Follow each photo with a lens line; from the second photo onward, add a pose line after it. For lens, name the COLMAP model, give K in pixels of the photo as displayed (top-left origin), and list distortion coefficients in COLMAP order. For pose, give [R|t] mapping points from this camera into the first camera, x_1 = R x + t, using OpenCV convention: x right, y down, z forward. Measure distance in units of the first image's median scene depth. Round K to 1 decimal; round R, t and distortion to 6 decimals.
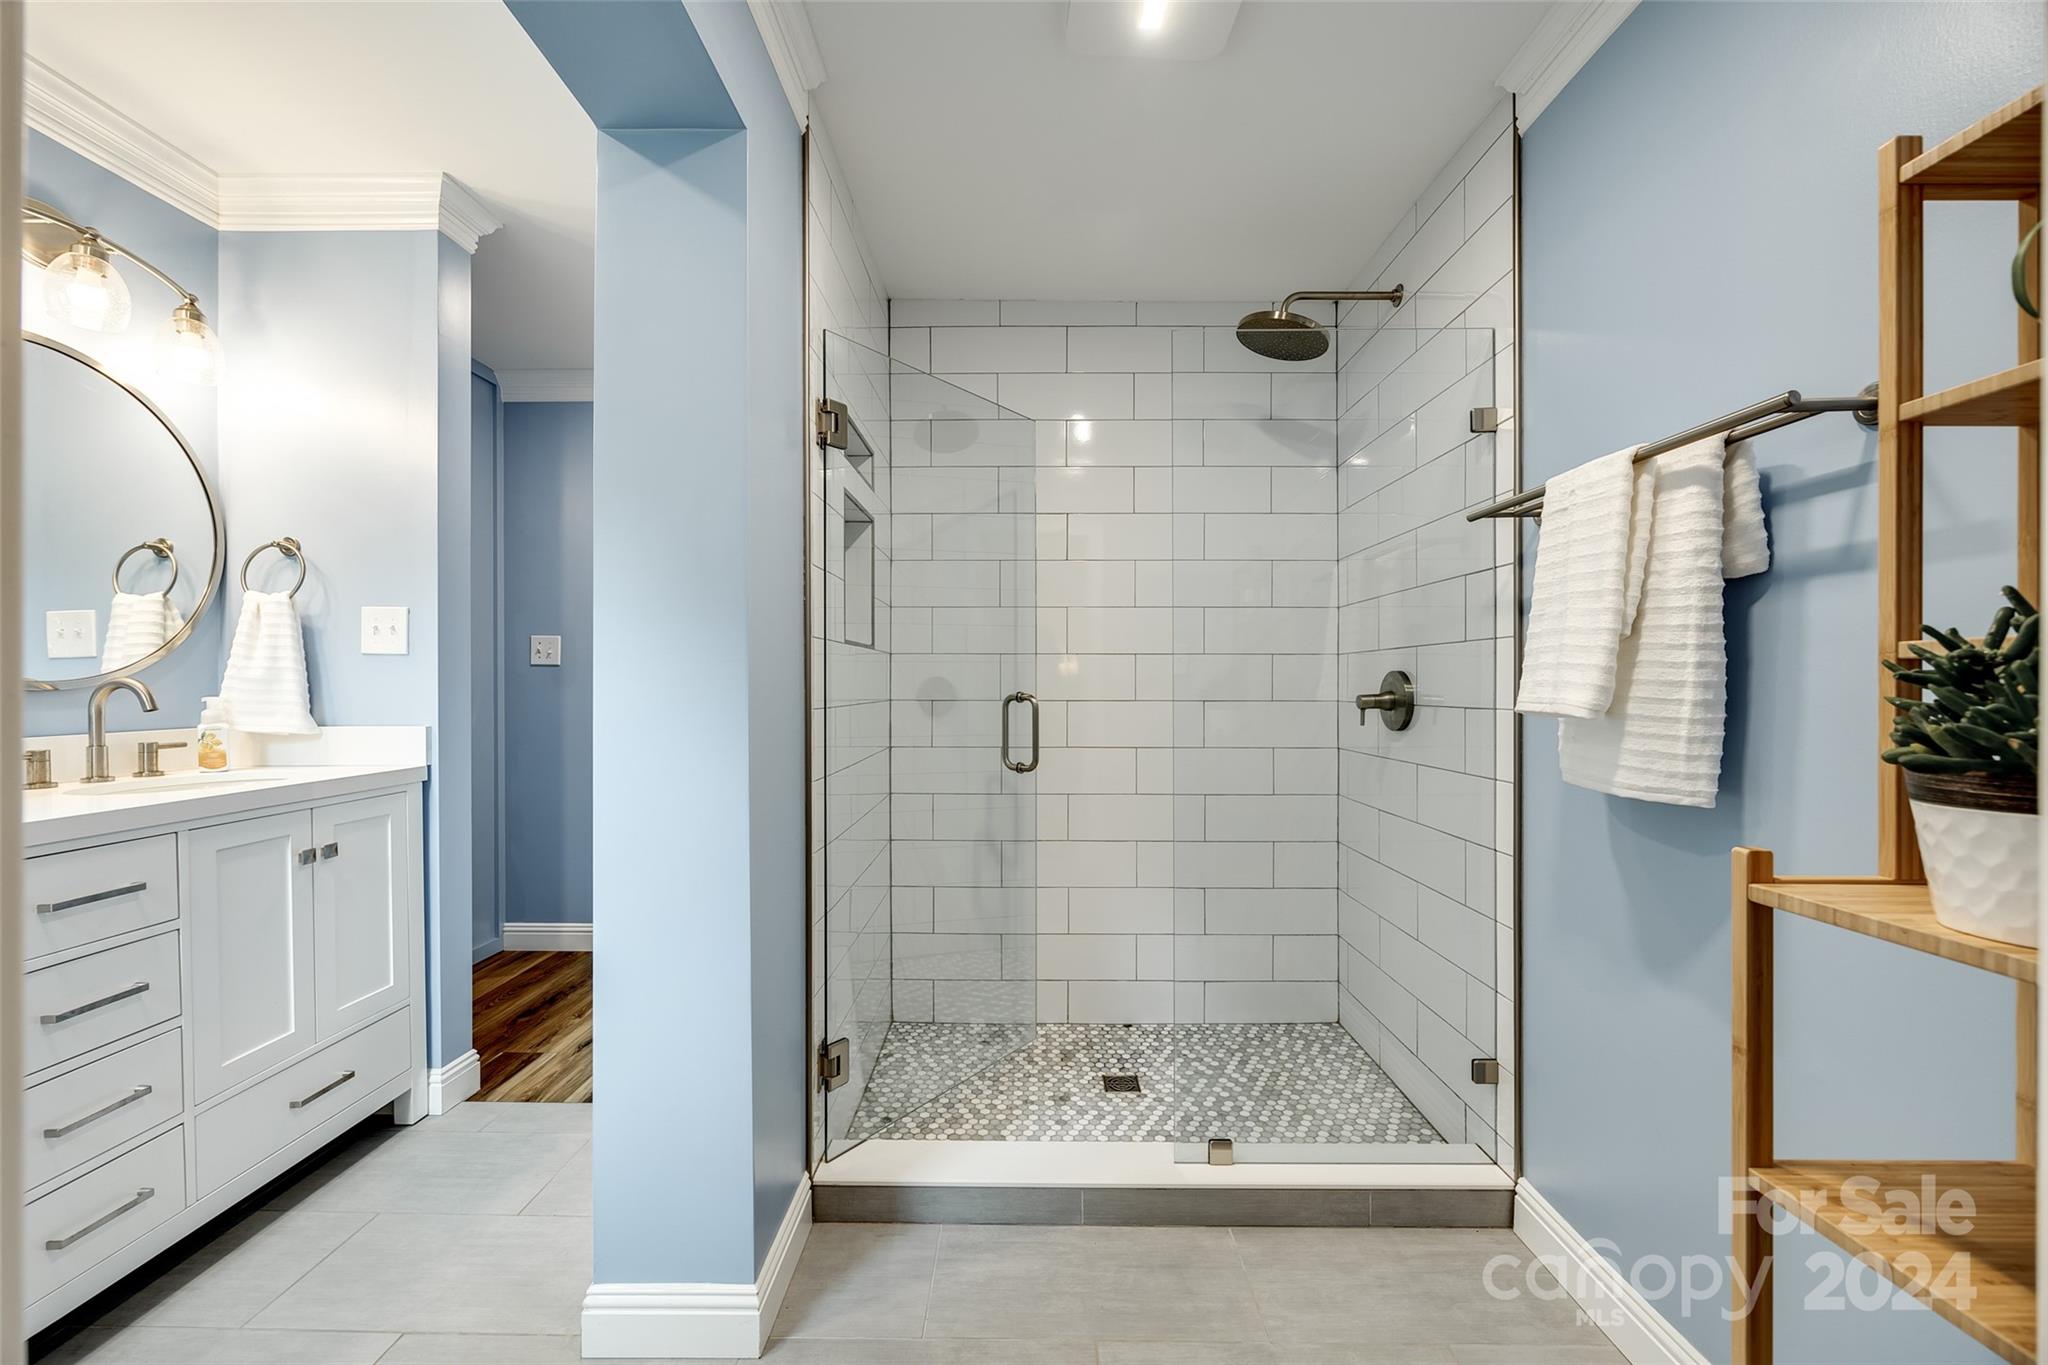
lens RADIAL K [[786.6, 0, 1015.8], [0, 786.6, 685.8], [0, 0, 1]] dist [-0.001073, -0.000999]
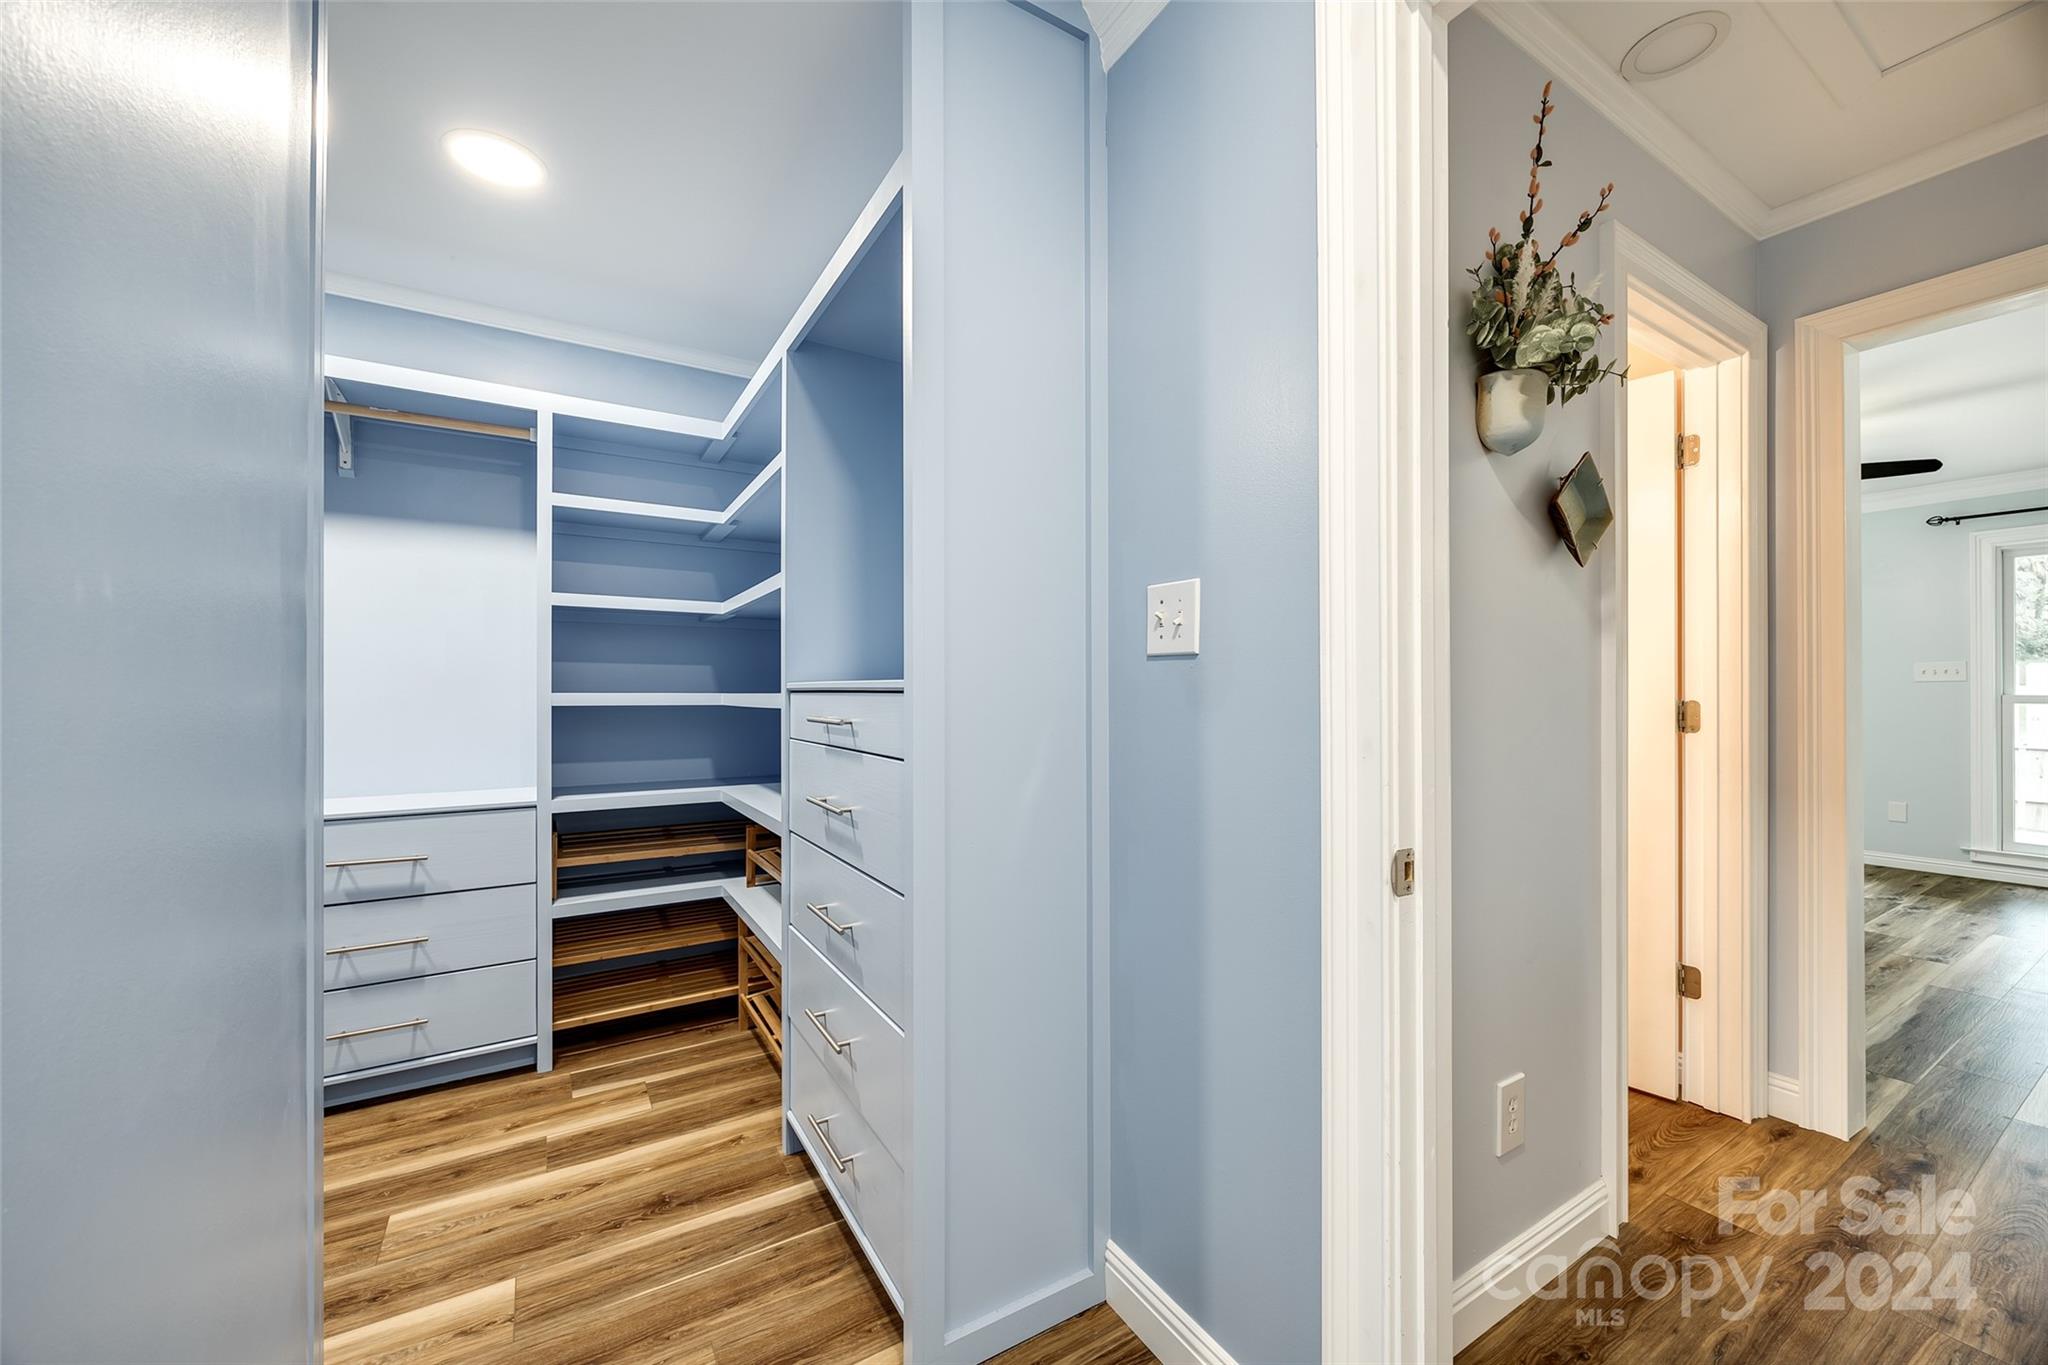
lens RADIAL K [[786.6, 0, 1026.2], [0, 786.6, 683.4], [0, 0, 1]] dist [-0.001073, -0.000999]
pose [[0.543942, -0.005487, -0.839105, -0.498969], [-0.004070, 0.999950, -0.009177, -0.012996], [0.839113, 0.008407, 0.543893, 1.187448]]
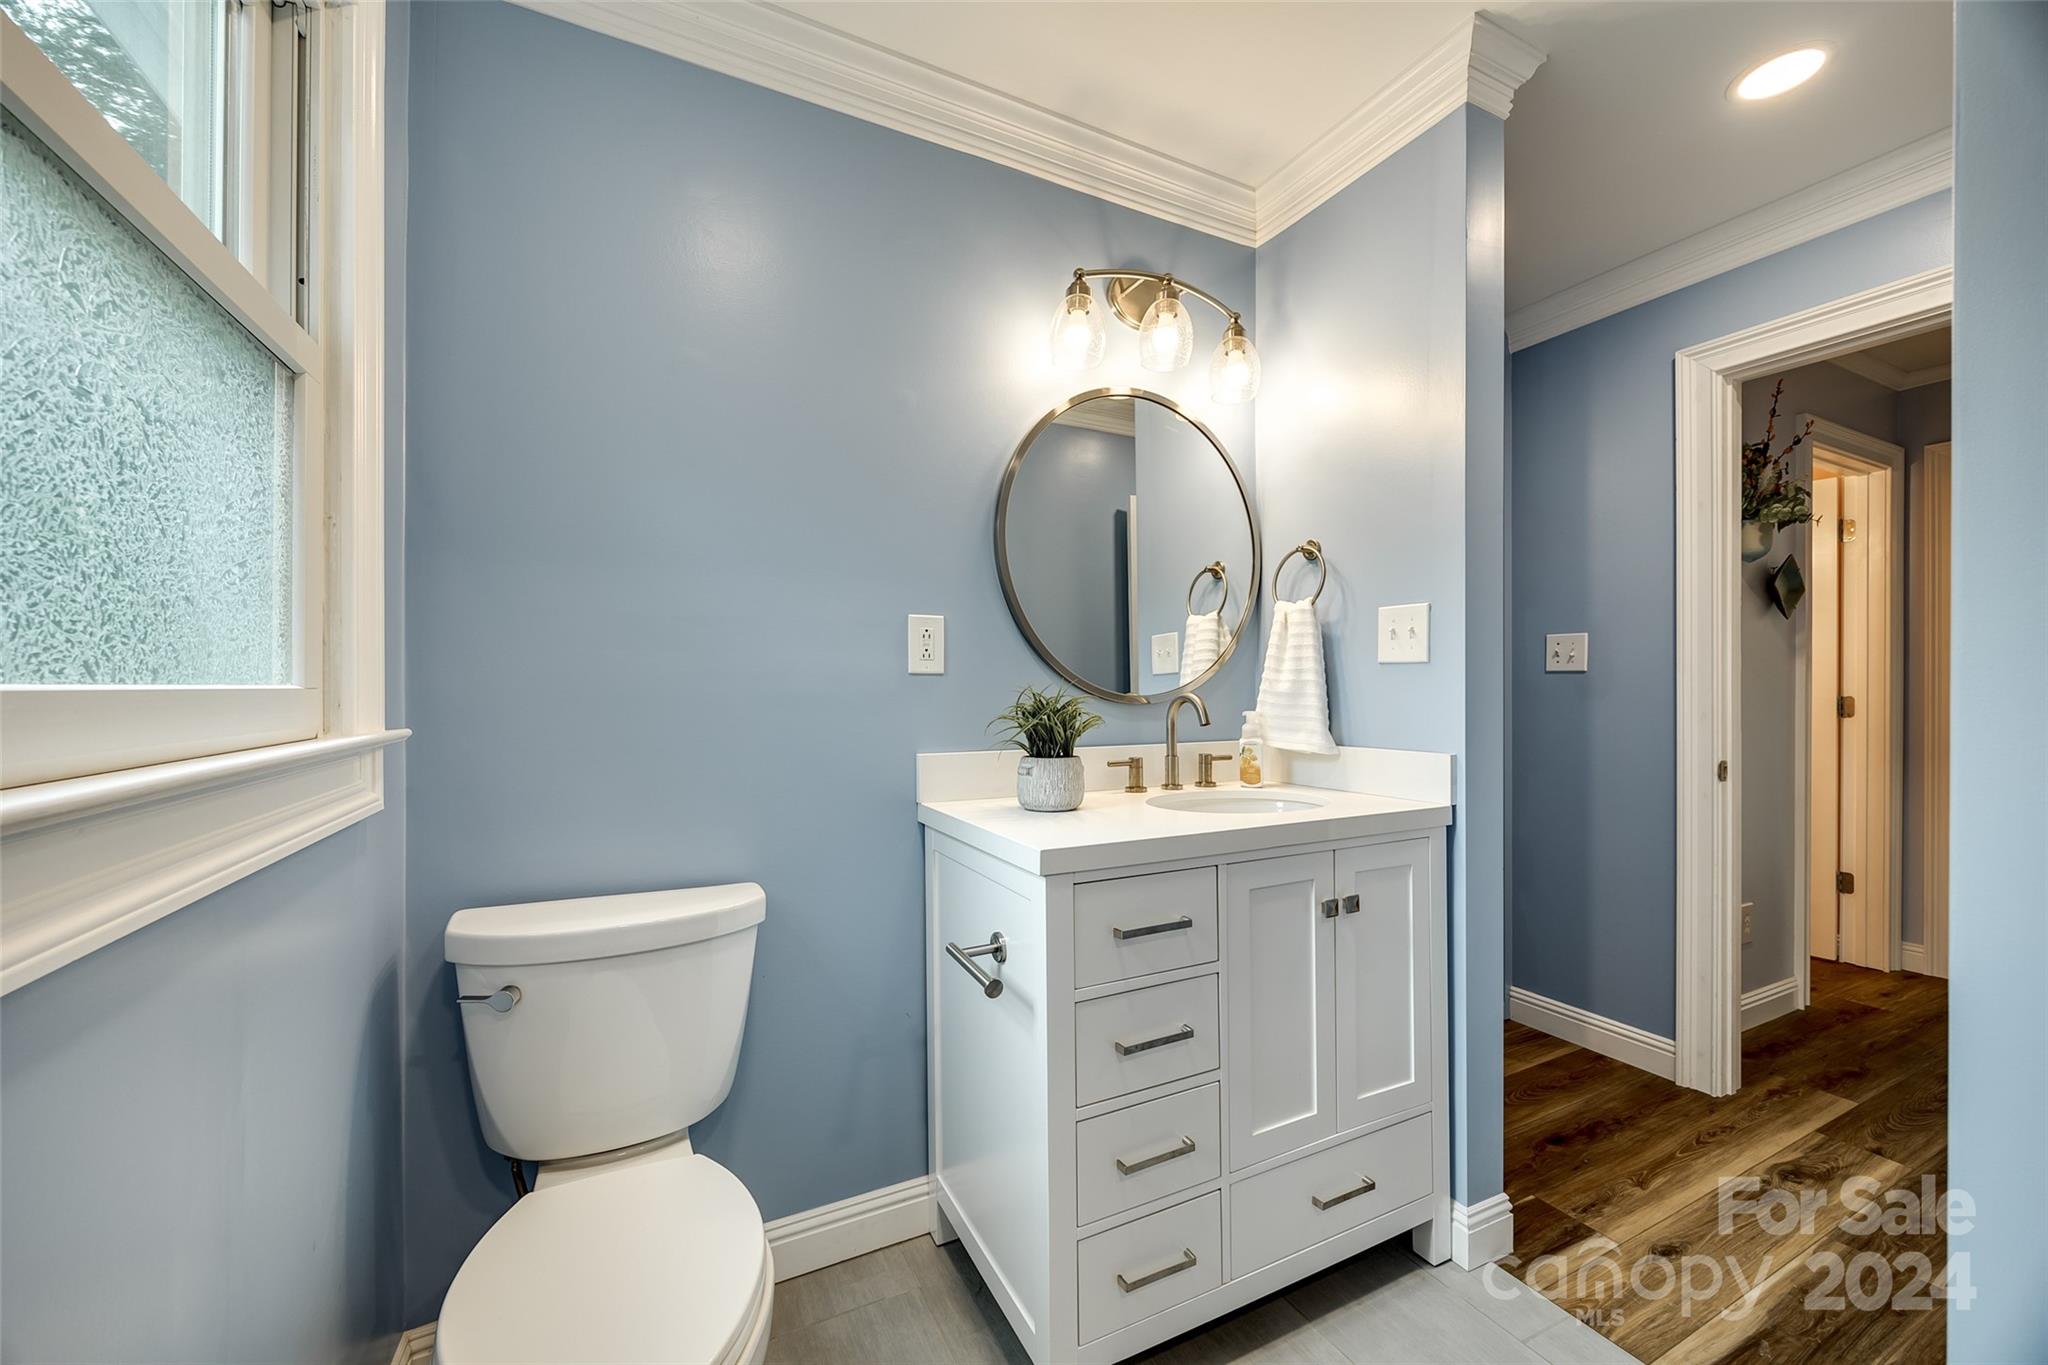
lens RADIAL K [[786.6, 0, 1028.5], [0, 786.6, 688.9], [0, 0, 1]] dist [-0.001073, -0.000999]
pose [[0.469206, 0.000480, -0.883088, -0.267623], [-0.003166, 0.999994, -0.001139, -0.011229], [0.883083, 0.003330, 0.469205, 0.275509]]
